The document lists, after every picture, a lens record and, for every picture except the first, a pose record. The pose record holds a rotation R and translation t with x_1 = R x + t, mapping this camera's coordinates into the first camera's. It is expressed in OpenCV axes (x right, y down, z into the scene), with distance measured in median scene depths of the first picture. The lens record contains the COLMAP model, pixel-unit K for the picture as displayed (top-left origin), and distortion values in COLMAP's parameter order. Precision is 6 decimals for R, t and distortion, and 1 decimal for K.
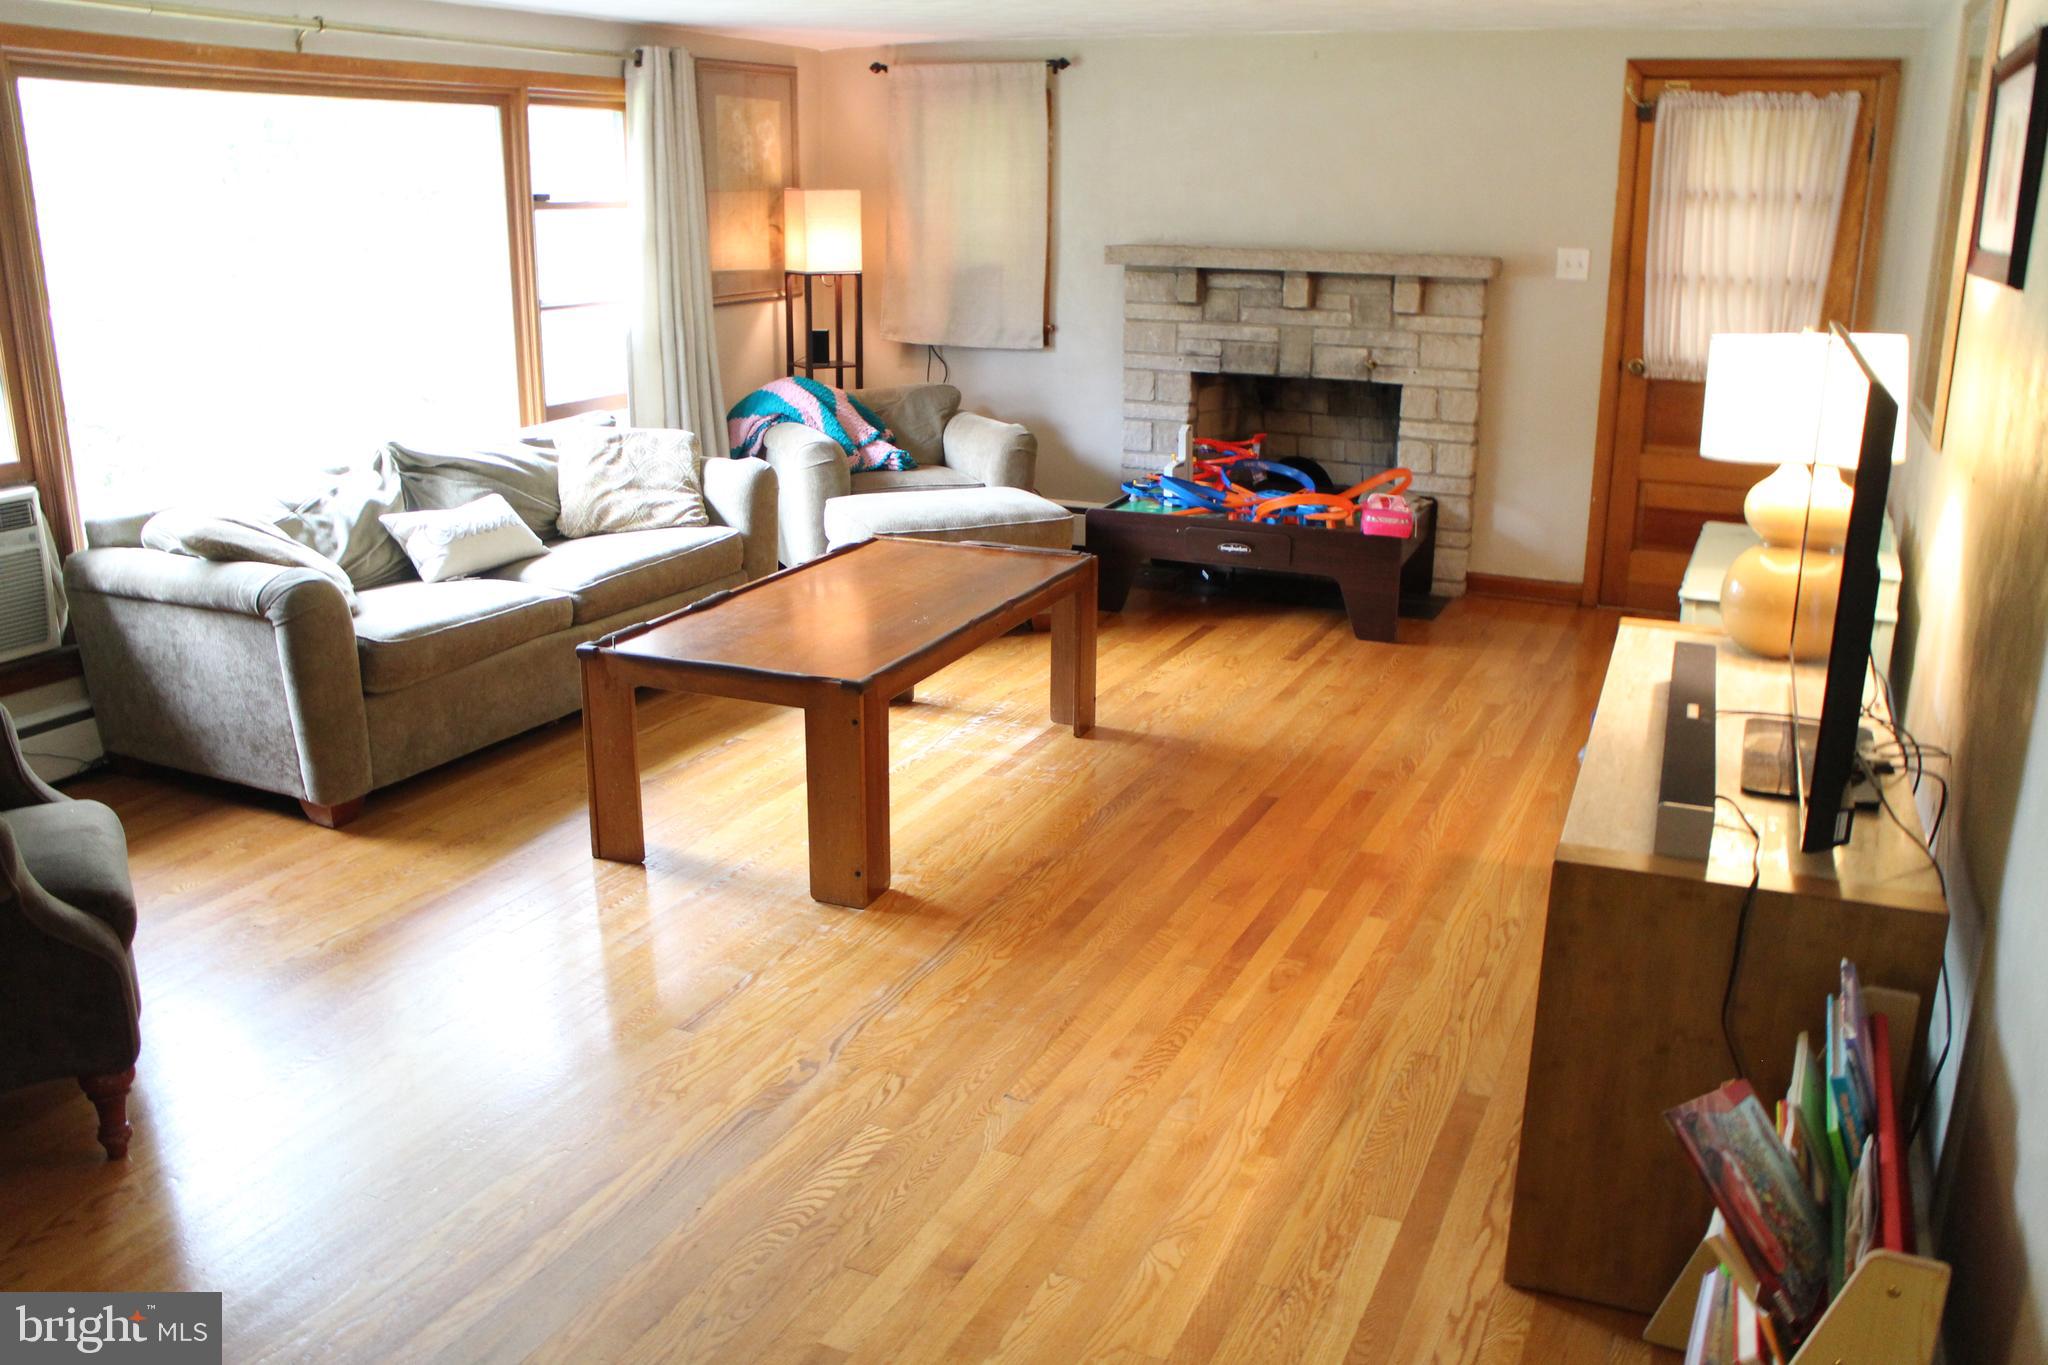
lens RADIAL K [[1693.9, 0, 1020.1], [0, 1693.9, 697.5], [0, 0, 1]] dist [-0.166964, 0.133811]
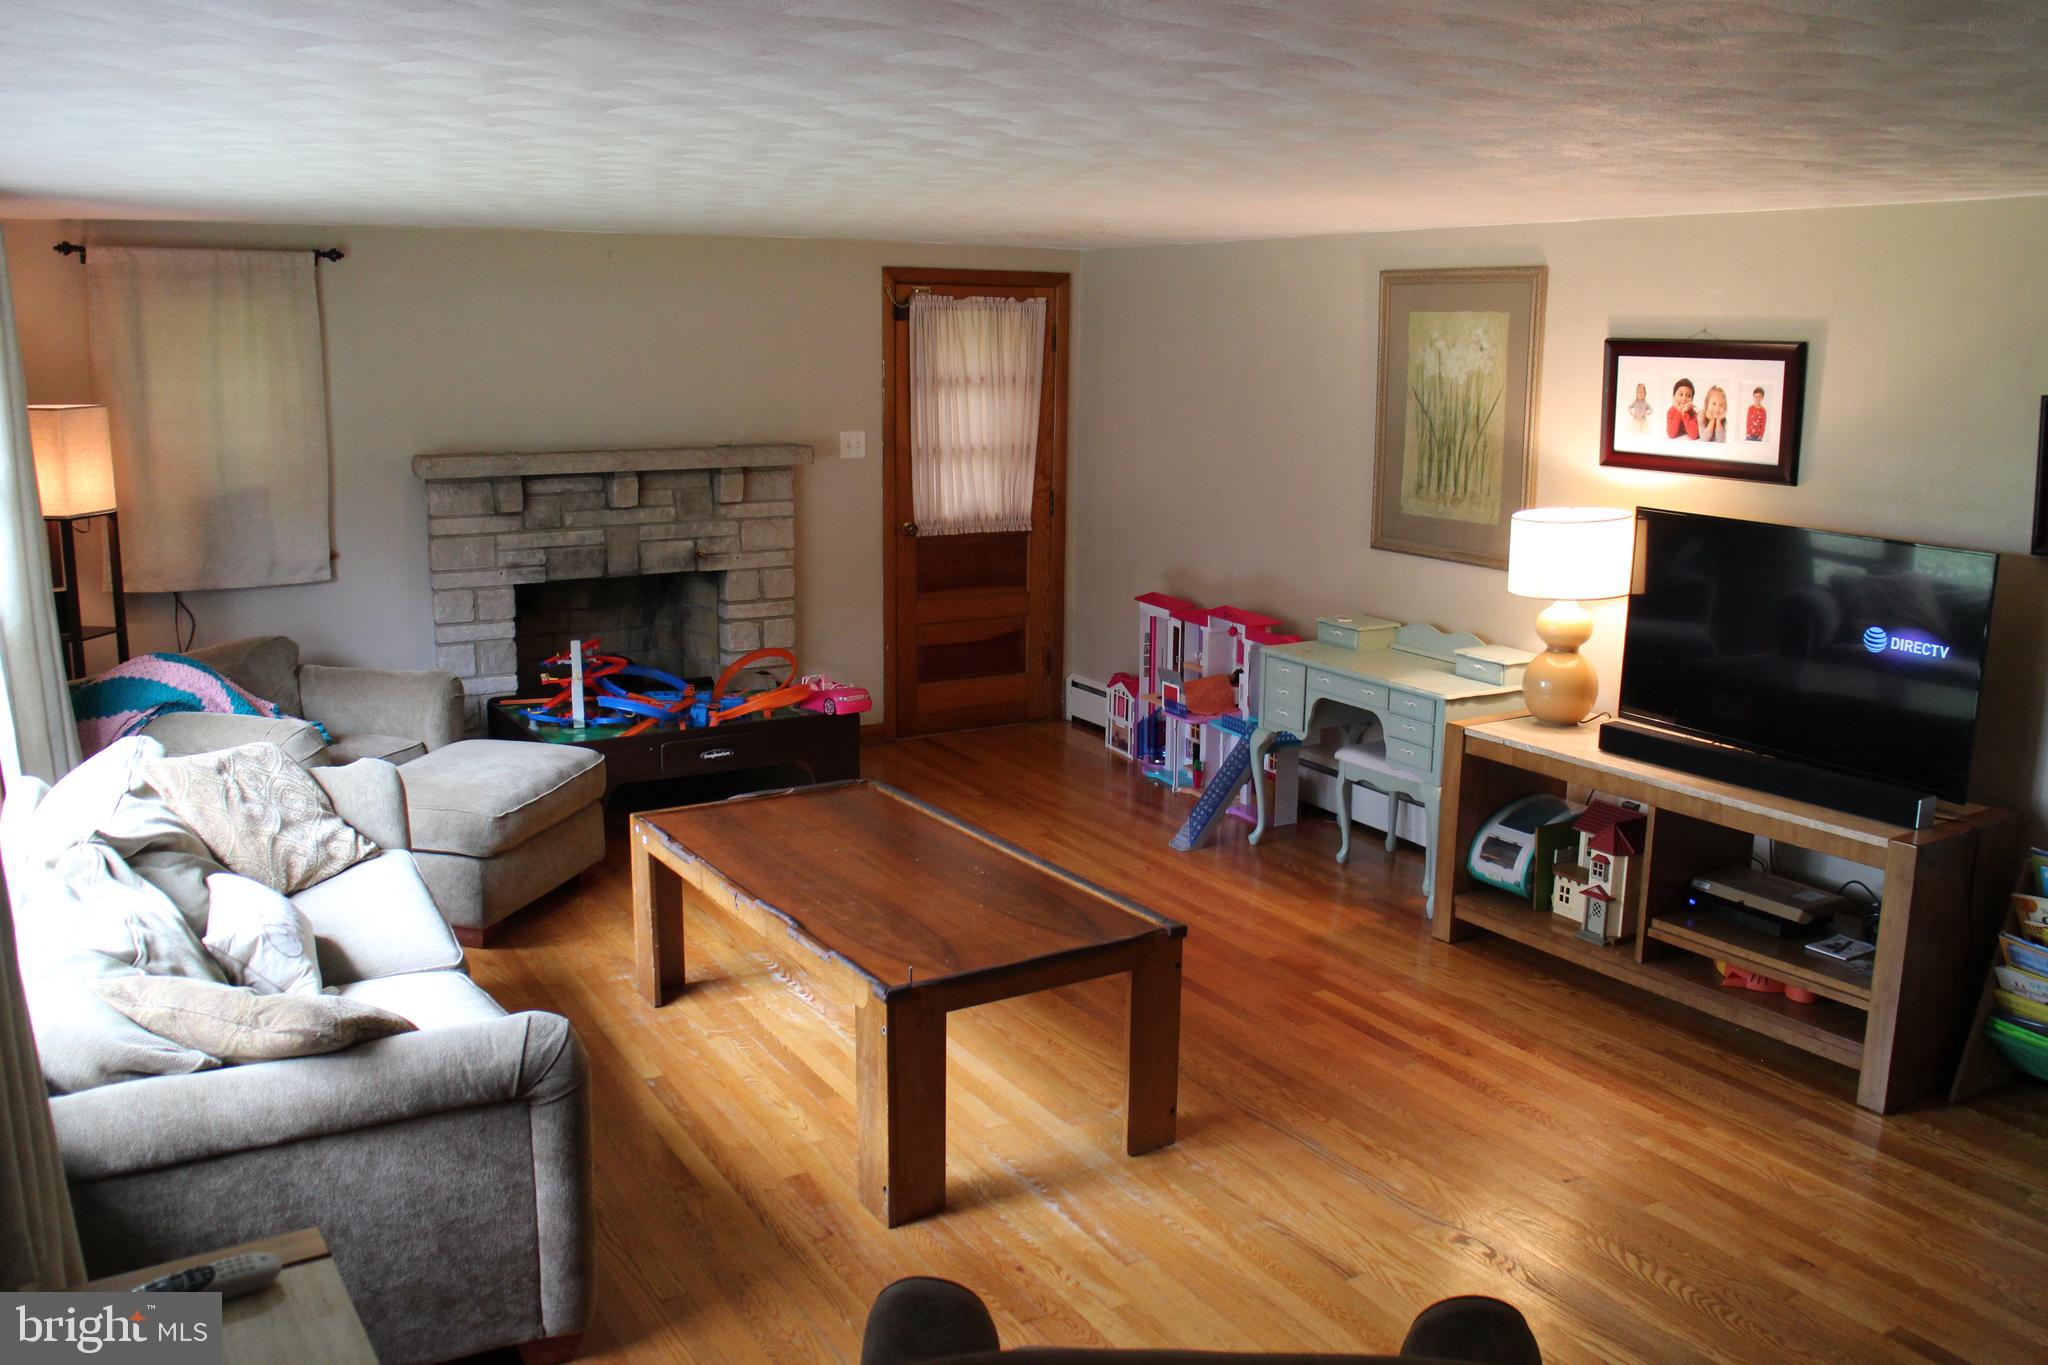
lens RADIAL K [[1693.9, 0, 1032.2], [0, 1693.9, 690.3], [0, 0, 1]] dist [-0.166964, 0.133811]
pose [[0.564448, -0.168591, 0.808069, -0.522303], [0.228162, 0.972649, 0.043554, -0.116776], [-0.793310, 0.159786, 0.587475, 0.245815]]
